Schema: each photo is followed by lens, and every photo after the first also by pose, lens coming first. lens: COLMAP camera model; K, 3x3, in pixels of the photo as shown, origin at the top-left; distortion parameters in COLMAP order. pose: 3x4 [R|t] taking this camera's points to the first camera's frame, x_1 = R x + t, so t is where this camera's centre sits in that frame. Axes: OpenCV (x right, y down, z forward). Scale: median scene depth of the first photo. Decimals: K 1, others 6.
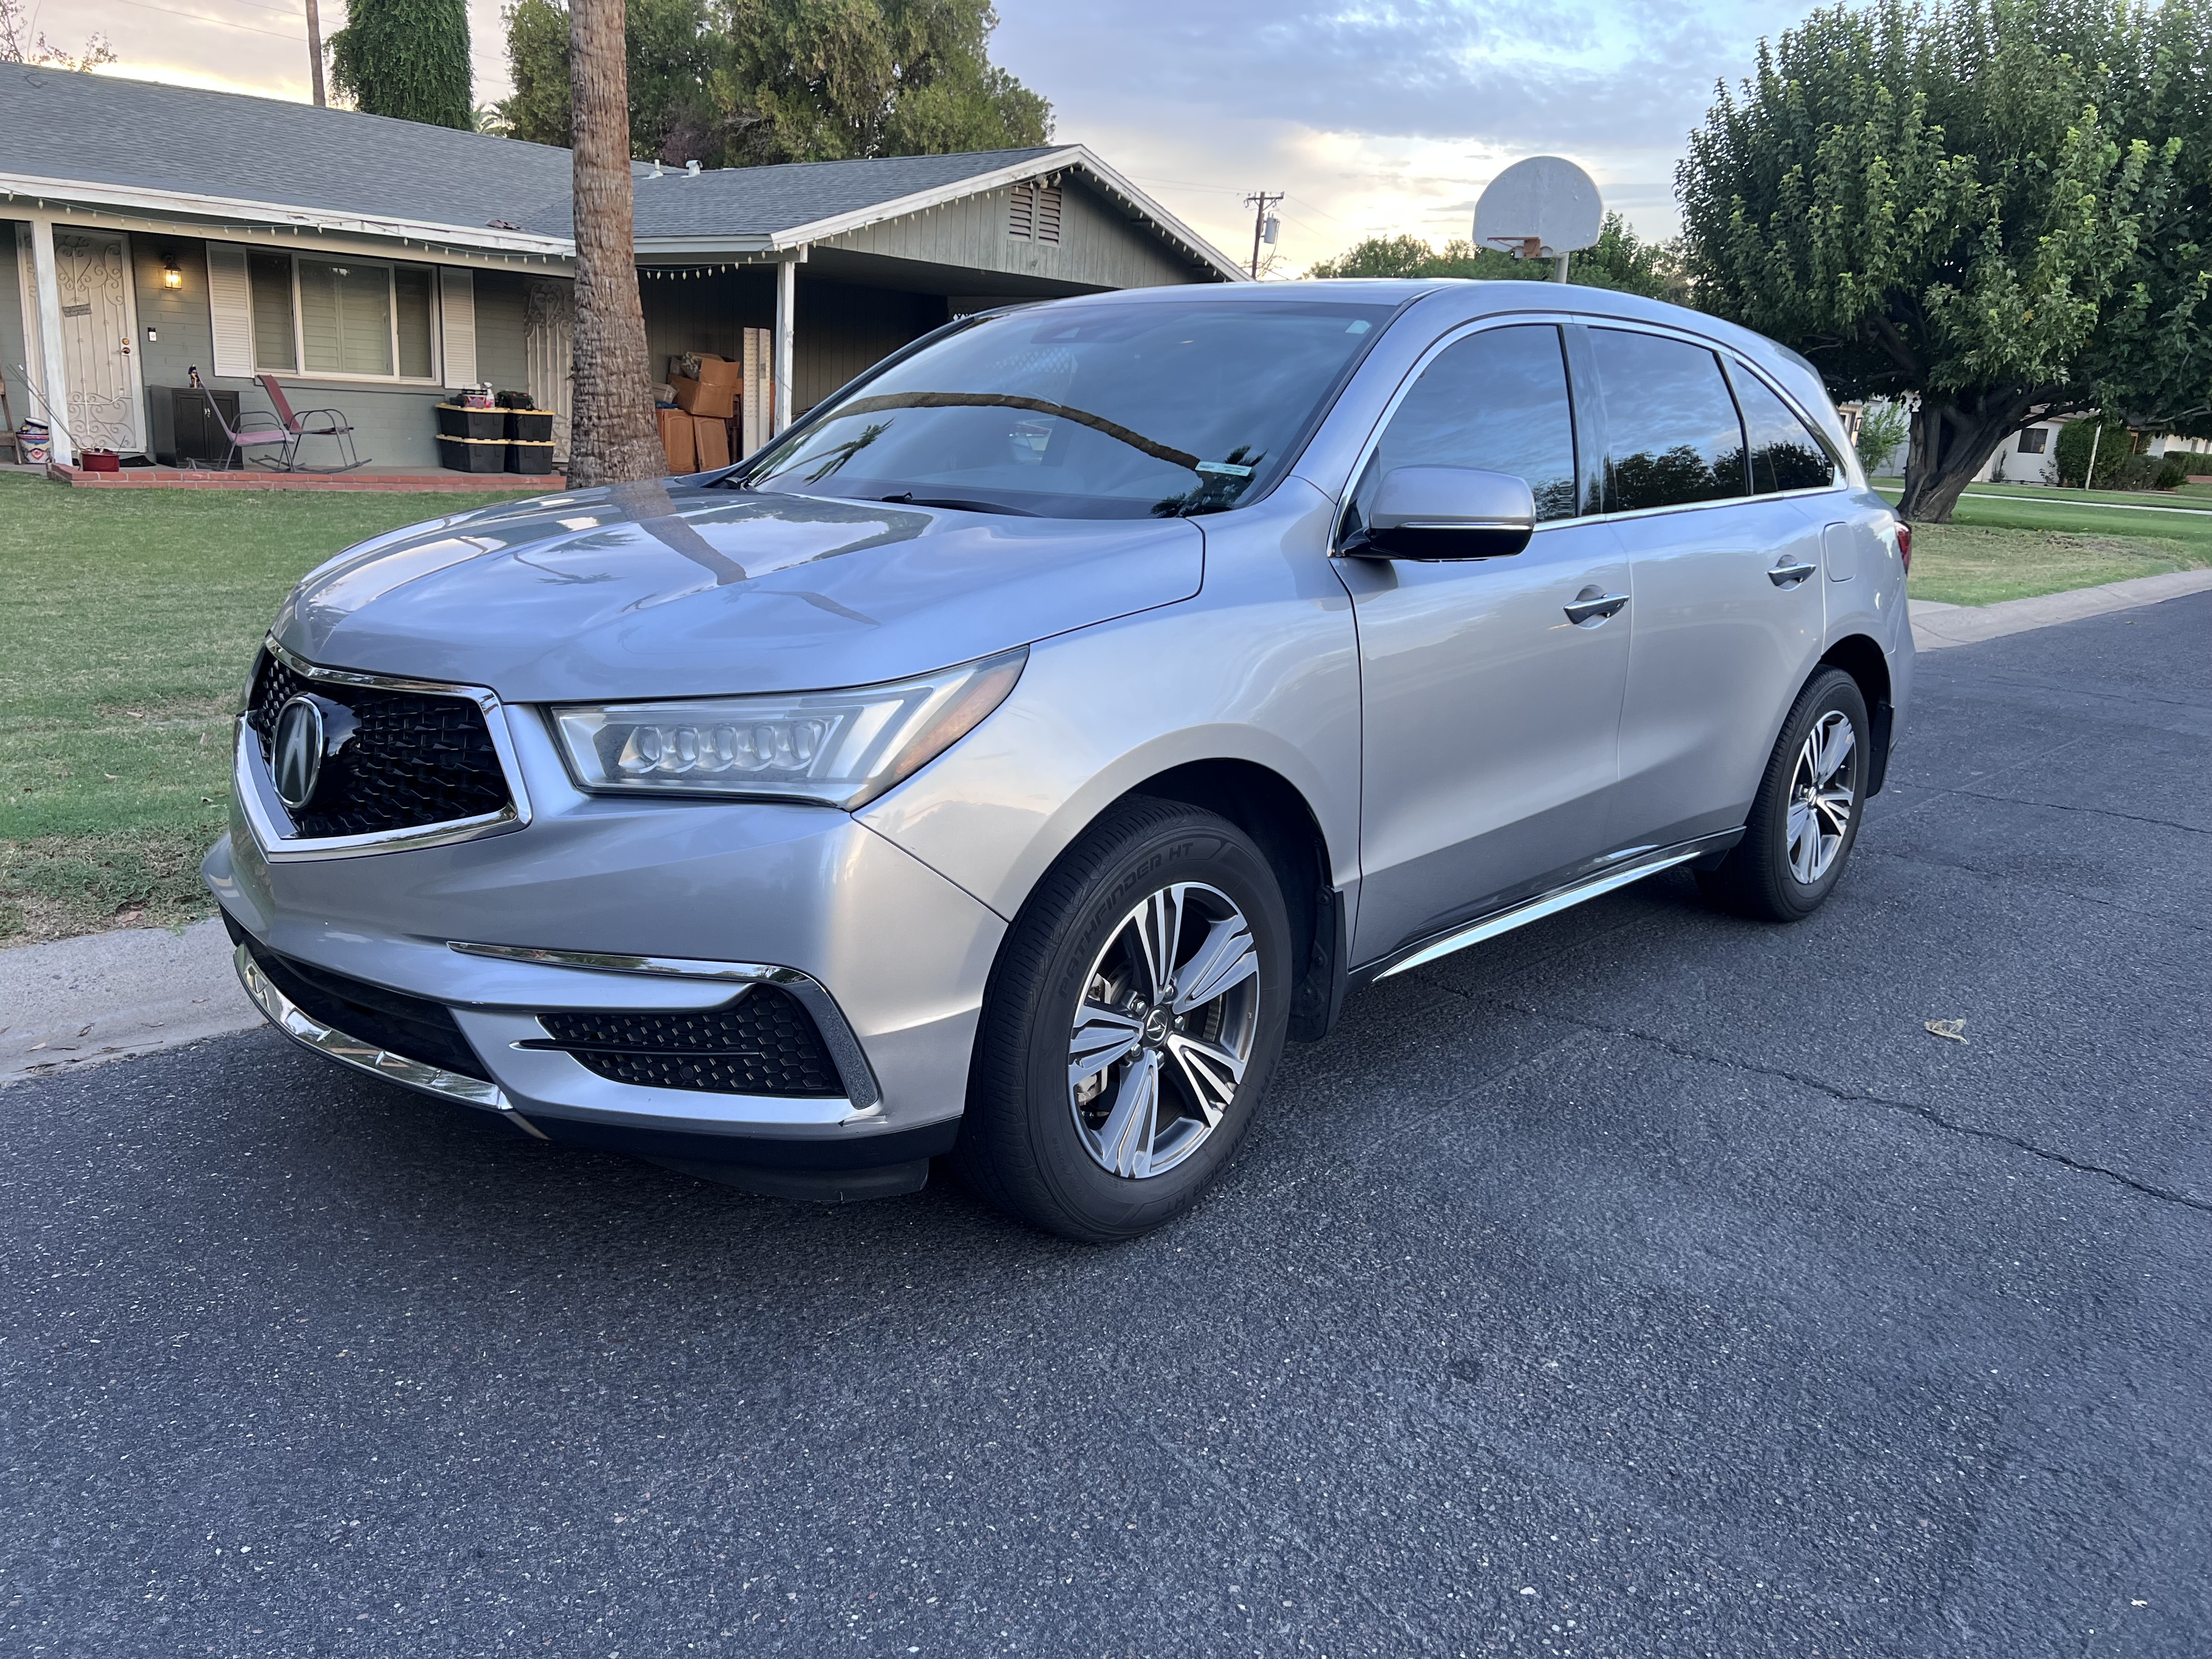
lens RADIAL K [[1647.8, 0, 1097.8], [0, 1647.8, 821.6], [0, 0, 1]] dist [0.067109, -0.071839]
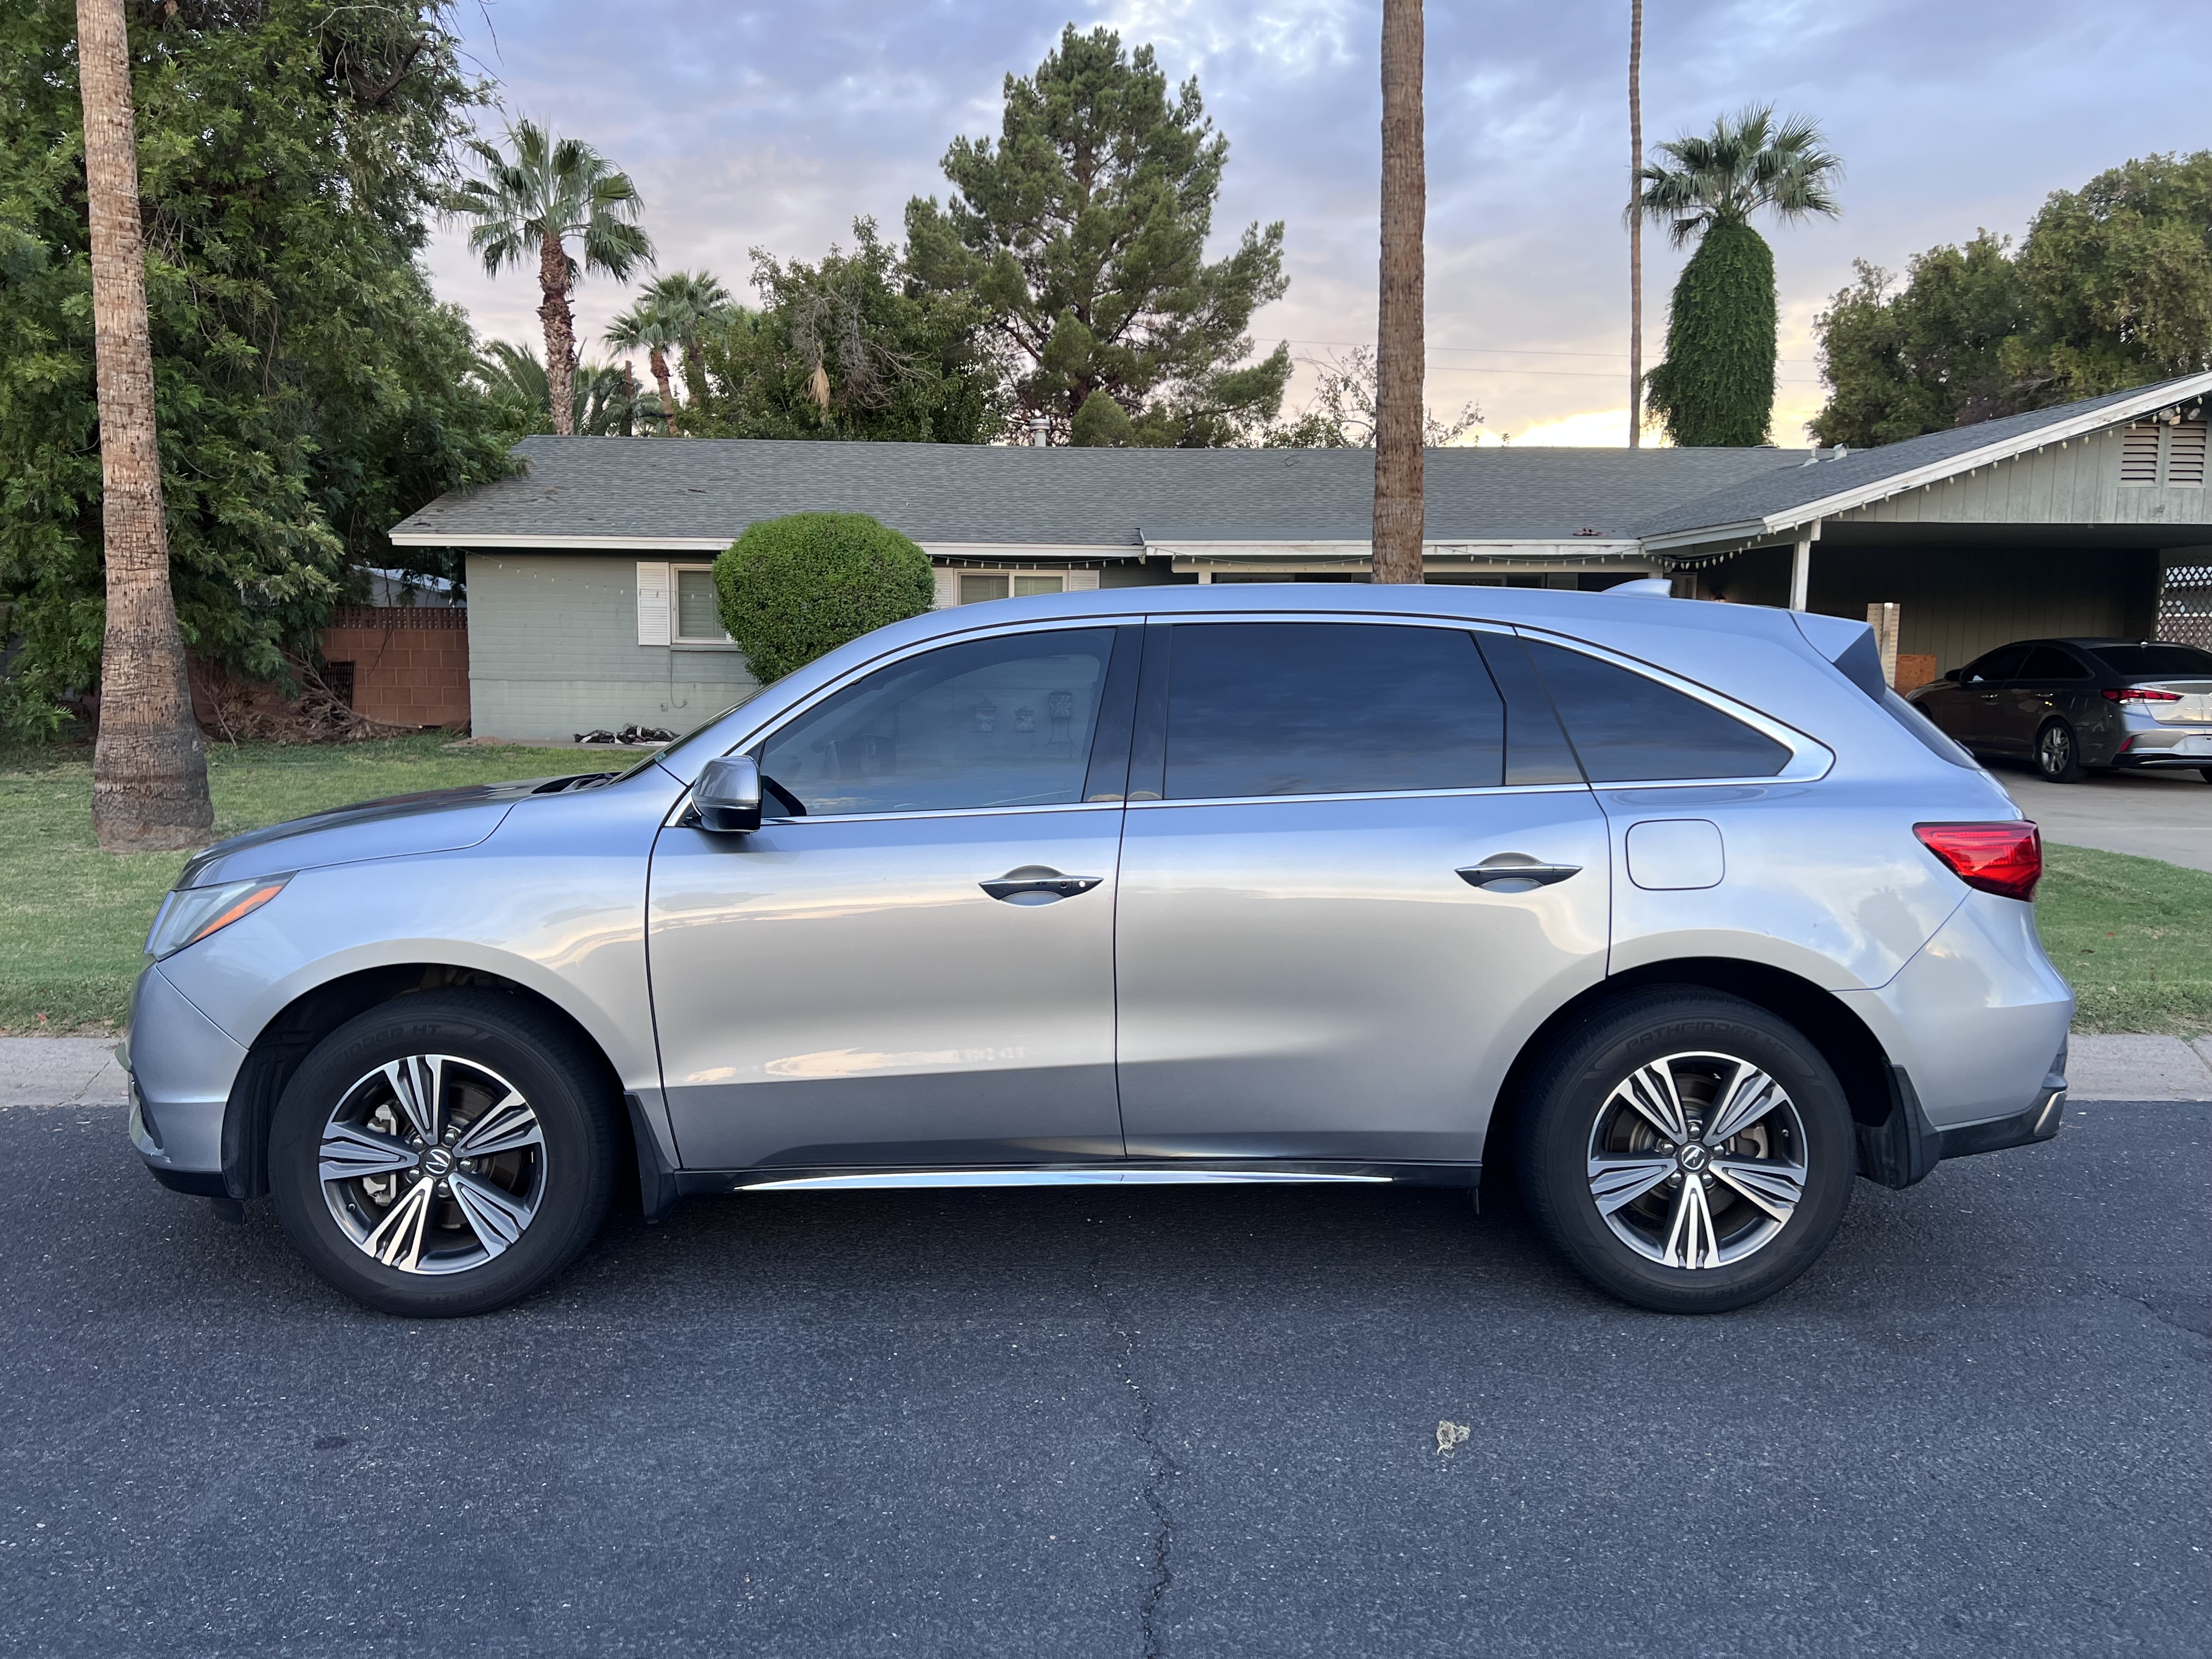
lens RADIAL K [[1634.2, 0, 1094.4], [0, 1634.2, 826.5], [0, 0, 1]] dist [0.057164, -0.034447]
pose [[0.701208, 0.031933, -0.712241, 0.214477], [-0.145371, 0.984413, -0.098984, -0.014191], [0.697979, 0.172948, 0.694921, 0.060403]]
